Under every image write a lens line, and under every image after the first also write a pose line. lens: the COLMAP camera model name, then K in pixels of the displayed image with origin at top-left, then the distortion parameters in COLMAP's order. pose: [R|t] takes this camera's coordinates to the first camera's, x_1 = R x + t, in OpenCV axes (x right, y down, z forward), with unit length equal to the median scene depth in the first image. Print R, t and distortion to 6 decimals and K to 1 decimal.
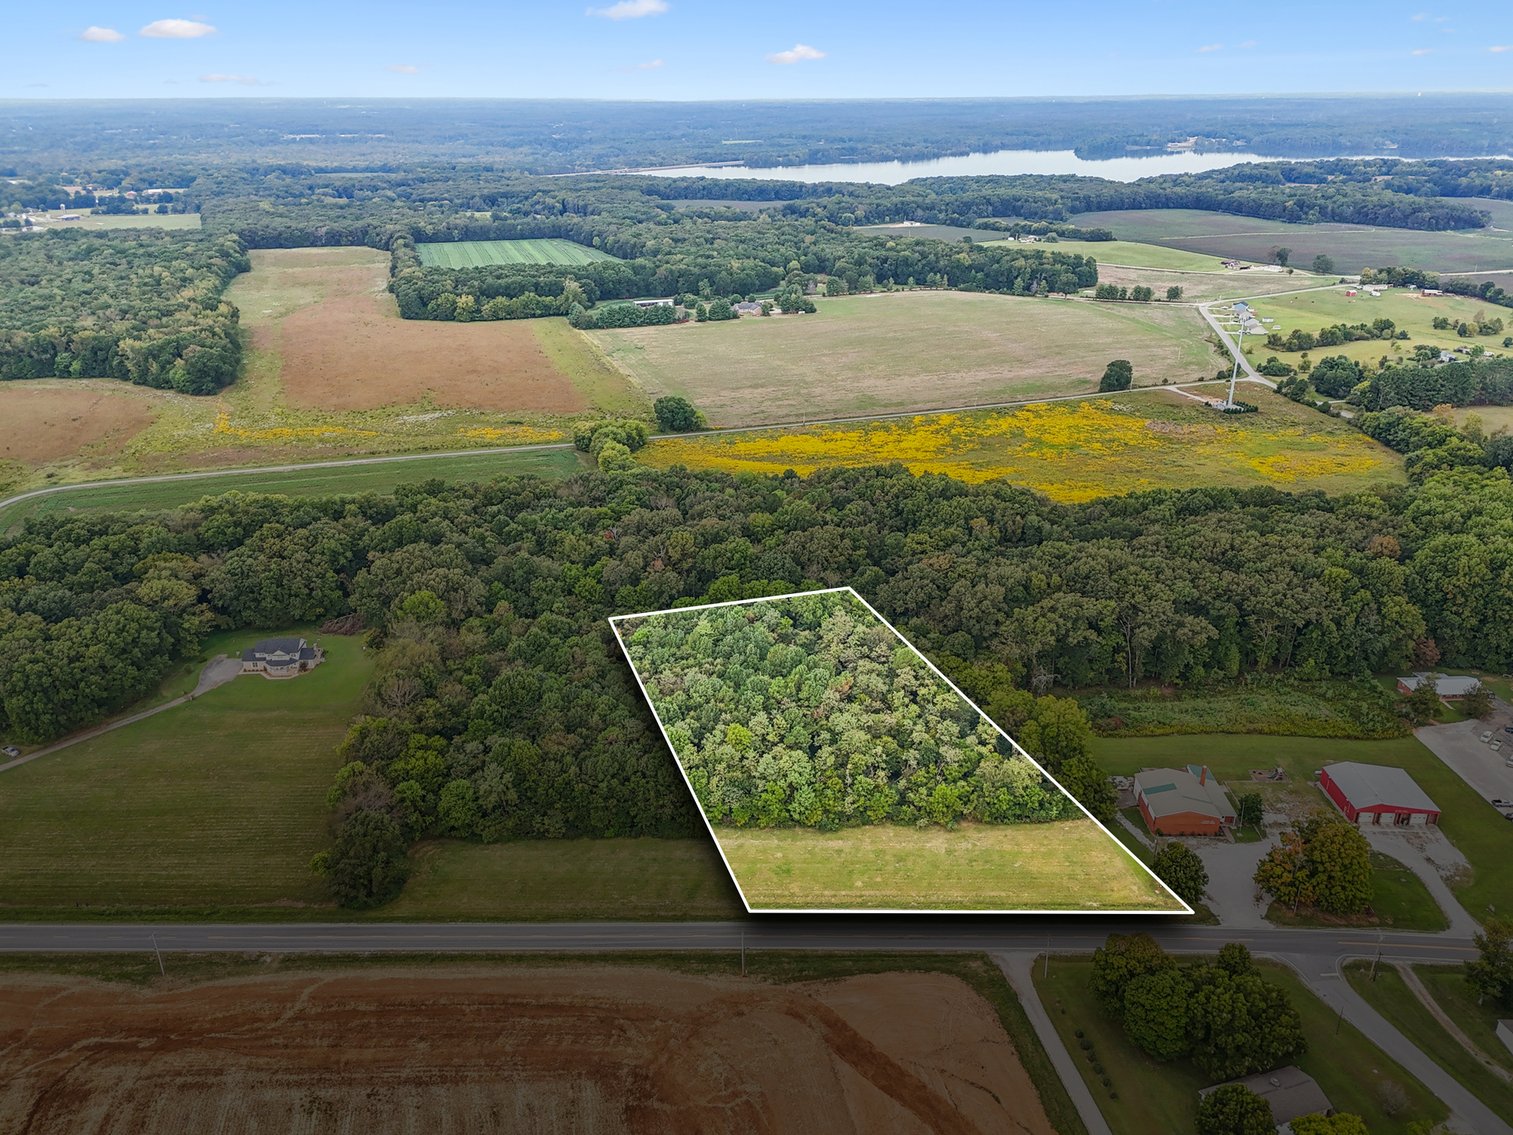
lens RADIAL K [[1127.3, 0, 748.8], [0, 1127.3, 562.5], [0, 0, 1]] dist [0.046778, -0.033409]
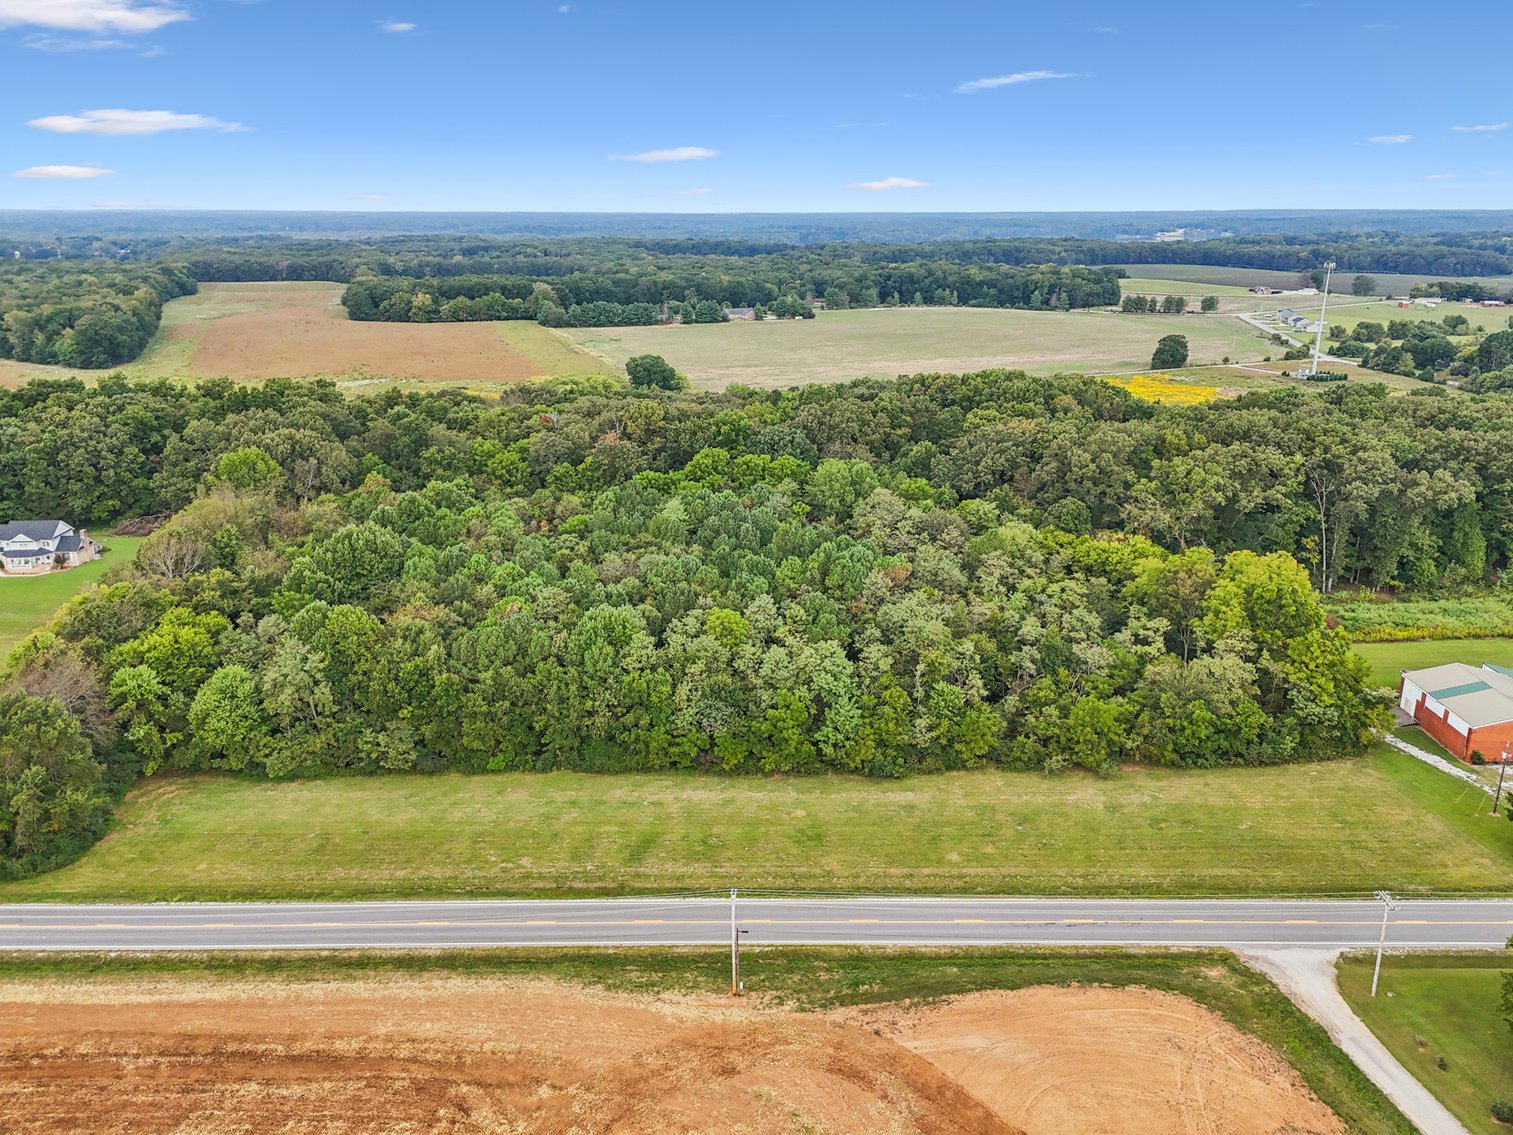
lens RADIAL K [[1127.3, 0, 750.0], [0, 1127.3, 580.6], [0, 0, 1]] dist [0.046778, -0.033409]
pose [[0.999943, 0.002422, 0.010427, -0.002882], [-0.001638, 0.997216, -0.074545, 0.171132], [-0.010579, 0.074524, 0.997163, 0.386057]]
